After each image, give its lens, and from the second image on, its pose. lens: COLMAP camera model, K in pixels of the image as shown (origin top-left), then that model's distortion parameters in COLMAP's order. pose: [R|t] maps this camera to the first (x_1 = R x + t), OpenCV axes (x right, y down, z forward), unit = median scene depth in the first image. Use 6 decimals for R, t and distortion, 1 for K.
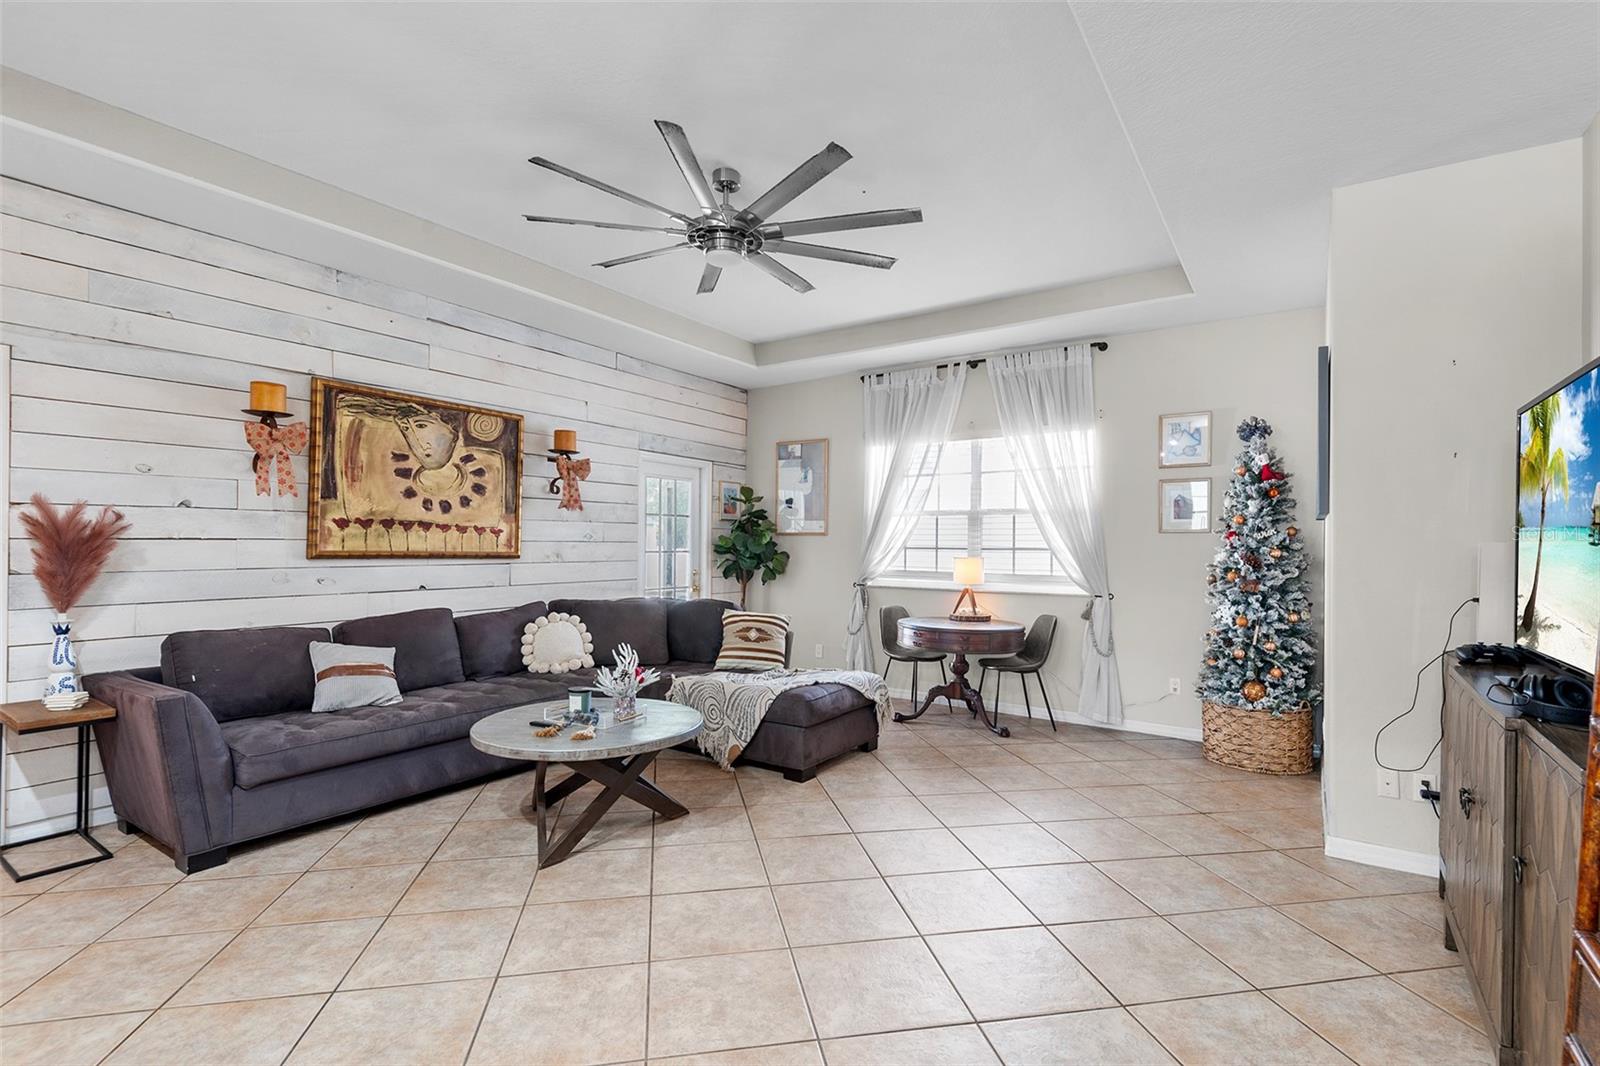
lens RADIAL K [[733.6, 0, 798.7], [0, 733.6, 546.2], [0, 0, 1]] dist [0.027572, -0.018070]
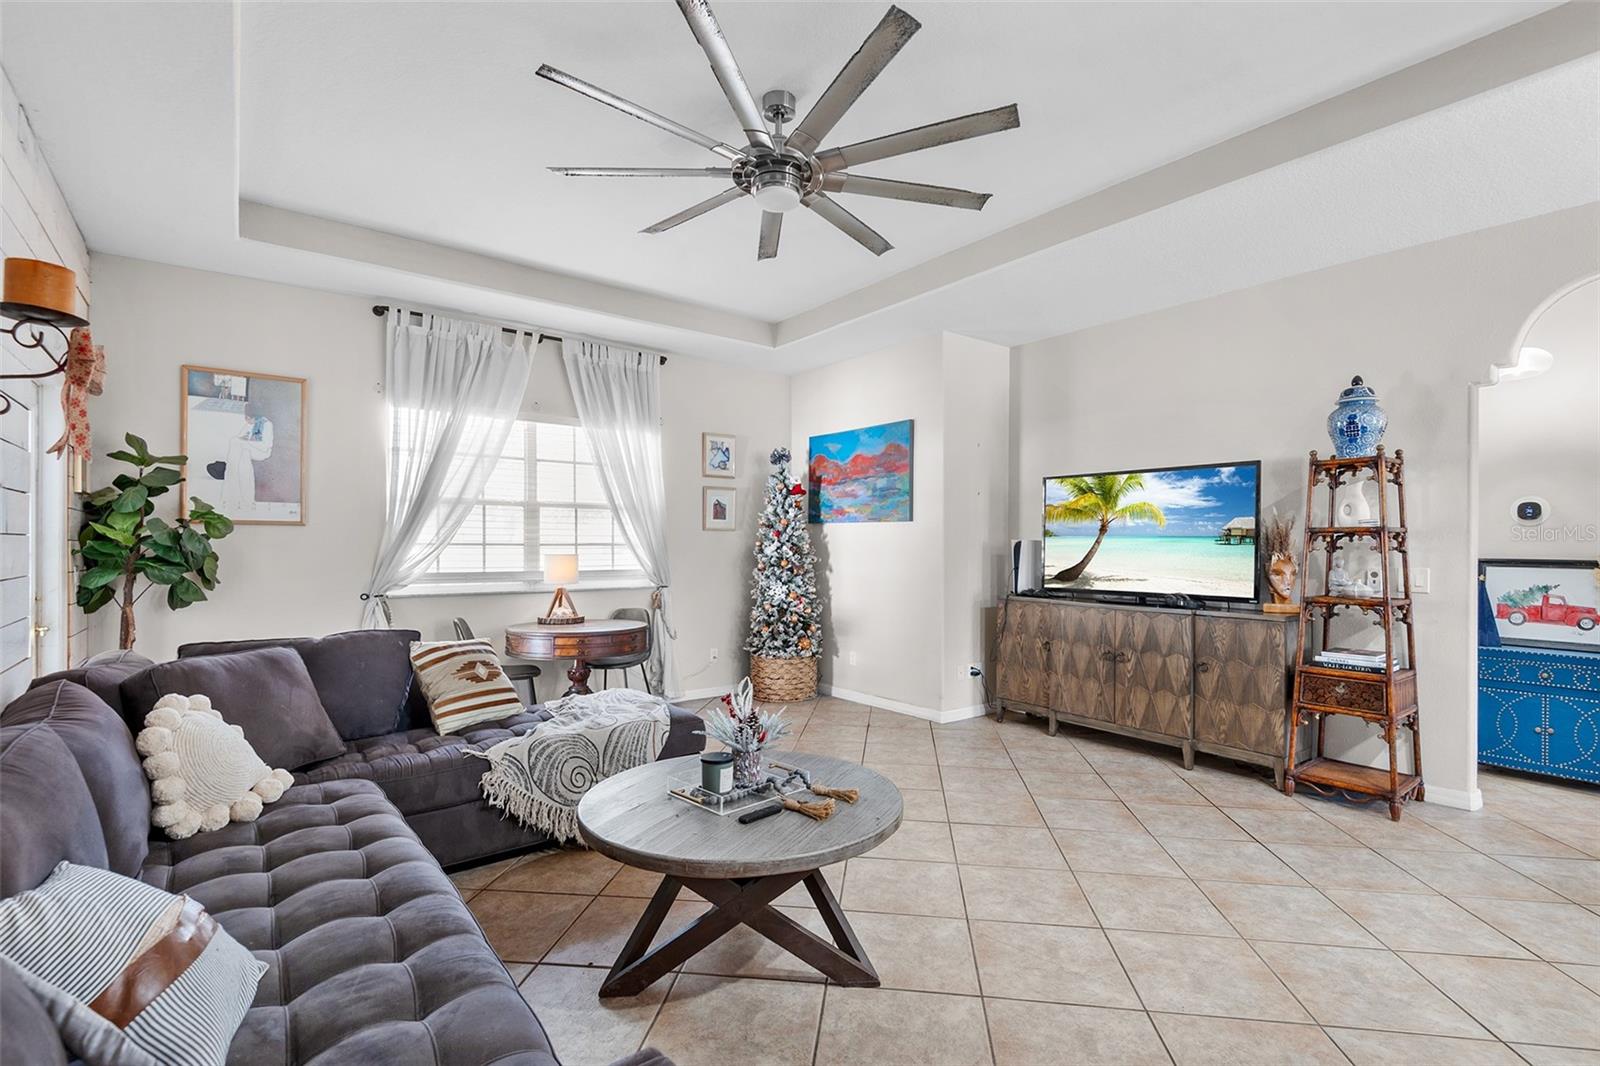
lens RADIAL K [[733.6, 0, 804.4], [0, 733.6, 548.9], [0, 0, 1]] dist [0.027572, -0.018070]
pose [[0.308738, -0.012587, 0.951064, -0.647680], [-0.000091, 0.999912, 0.013263, -0.003756], [-0.951147, -0.004182, 0.308710, 0.514299]]
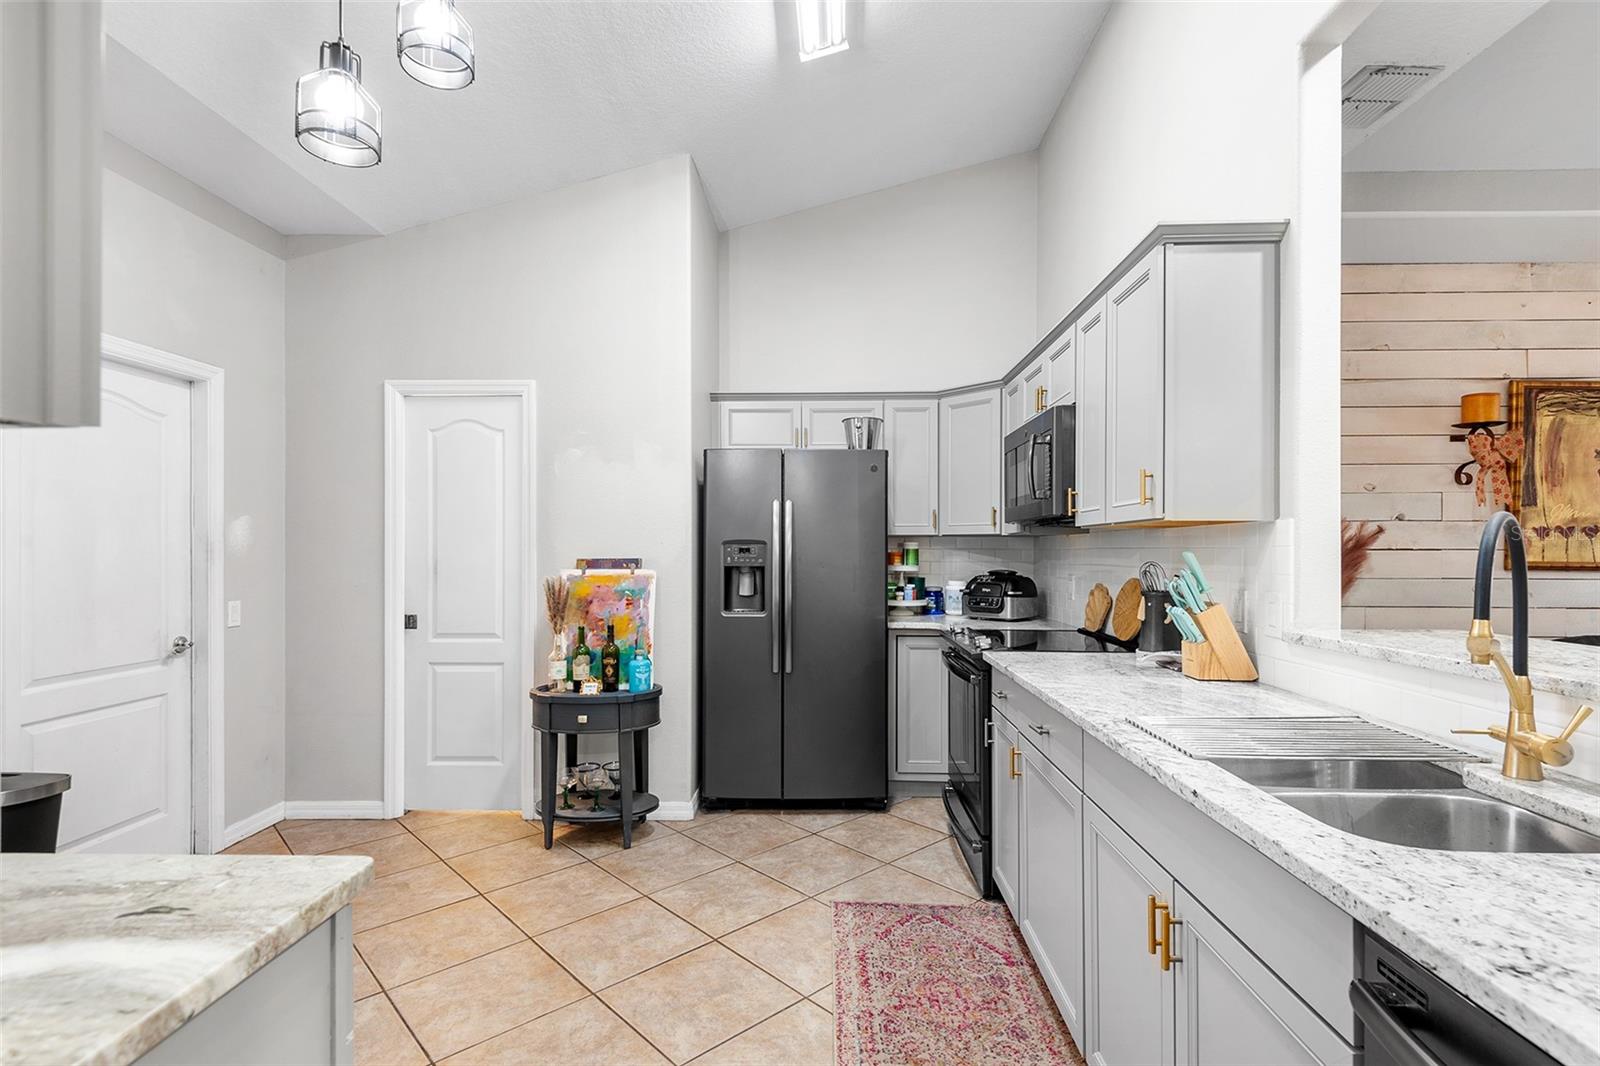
lens RADIAL K [[733.6, 0, 790.8], [0, 733.6, 549.2], [0, 0, 1]] dist [0.027572, -0.018070]
pose [[0.533267, -0.008145, -0.845907, -0.293923], [0.000666, 0.999957, -0.009209, -0.001426], [0.845946, 0.004348, 0.533250, -0.259859]]
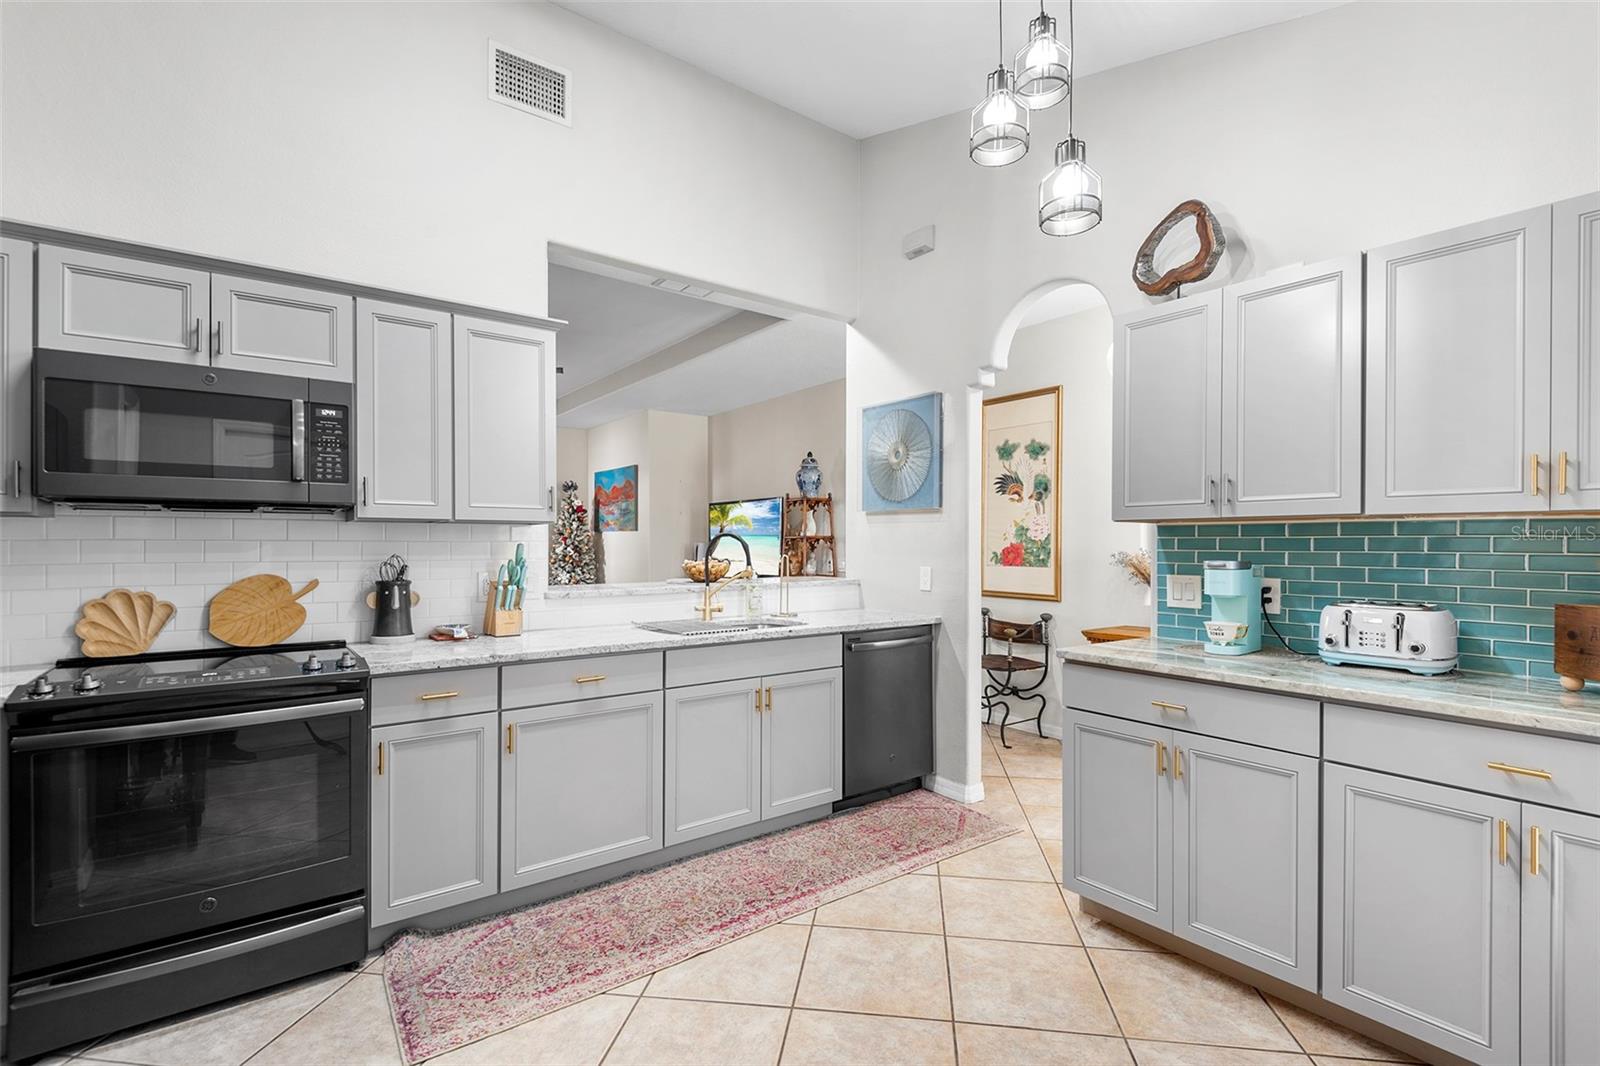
lens RADIAL K [[733.6, 0, 809.1], [0, 733.6, 545.3], [0, 0, 1]] dist [0.027572, -0.018070]
pose [[0.315855, -0.006180, 0.948787, -1.049628], [0.002438, 0.999981, 0.005702, -0.006487], [-0.948804, 0.000512, 0.315864, -0.248123]]
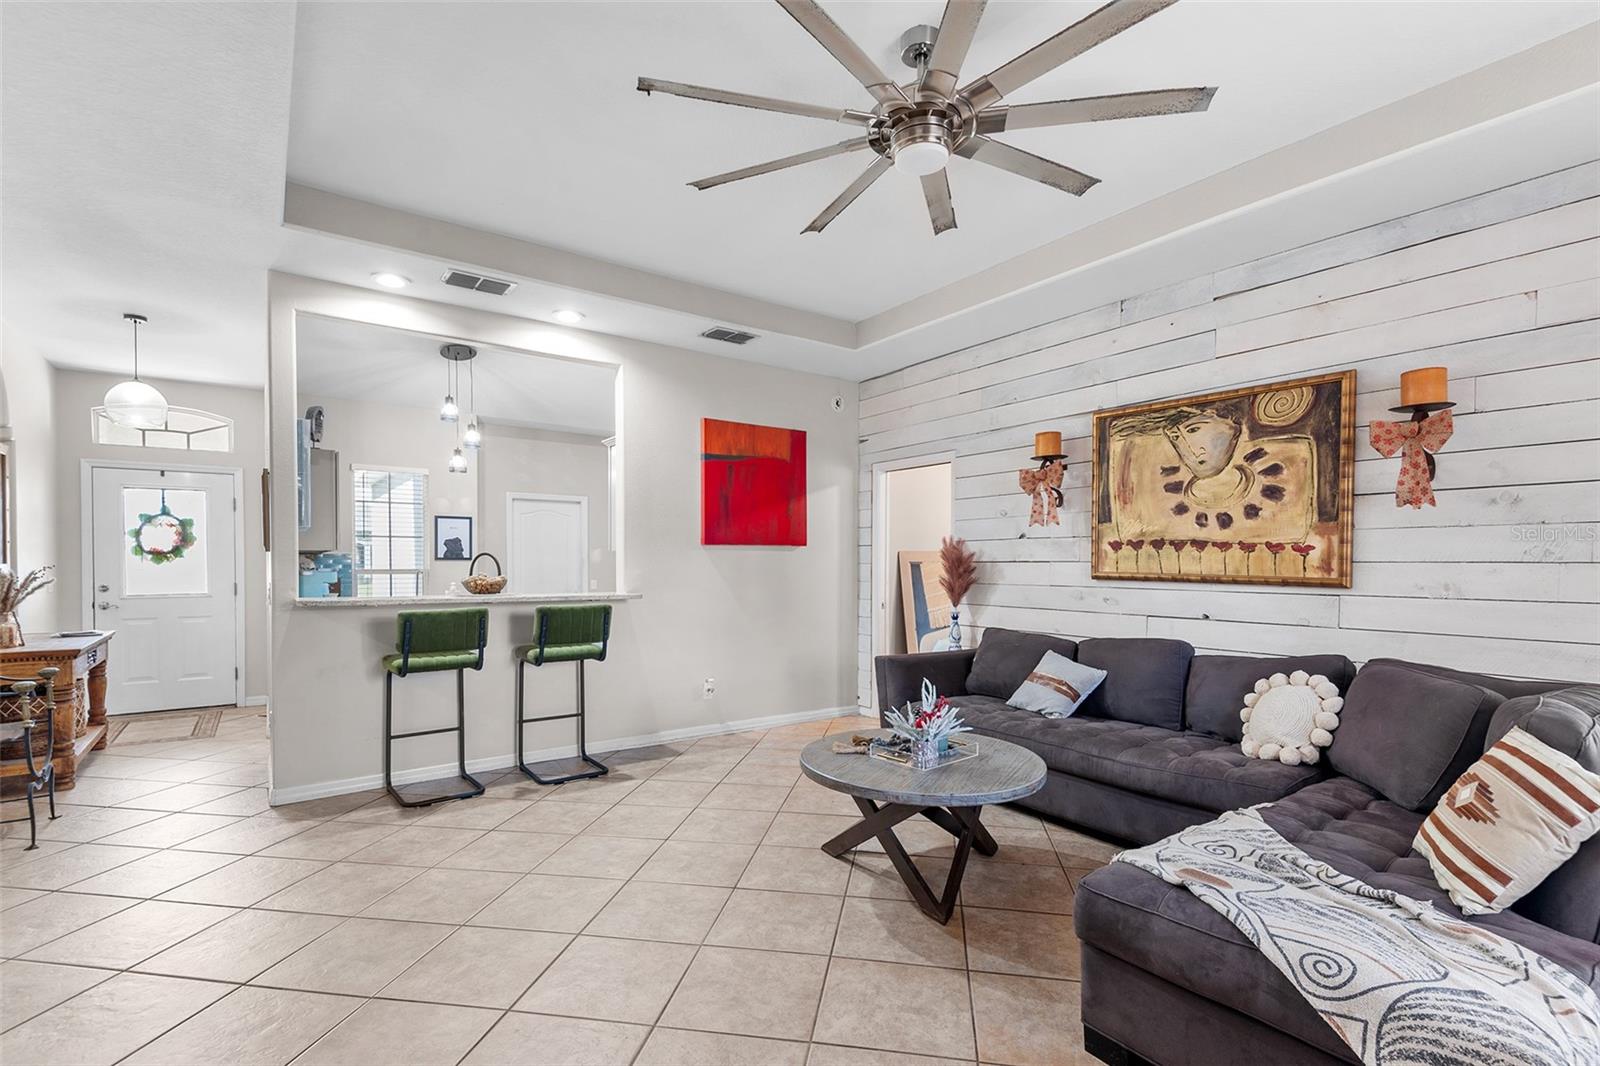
lens RADIAL K [[733.6, 0, 799.2], [0, 733.6, 575.2], [0, 0, 1]] dist [0.027572, -0.018070]
pose [[-0.337070, 0.010193, -0.941424, 0.443162], [-0.006320, 0.999894, 0.013089, -0.000499], [0.941458, 0.010361, -0.336970, 0.818439]]
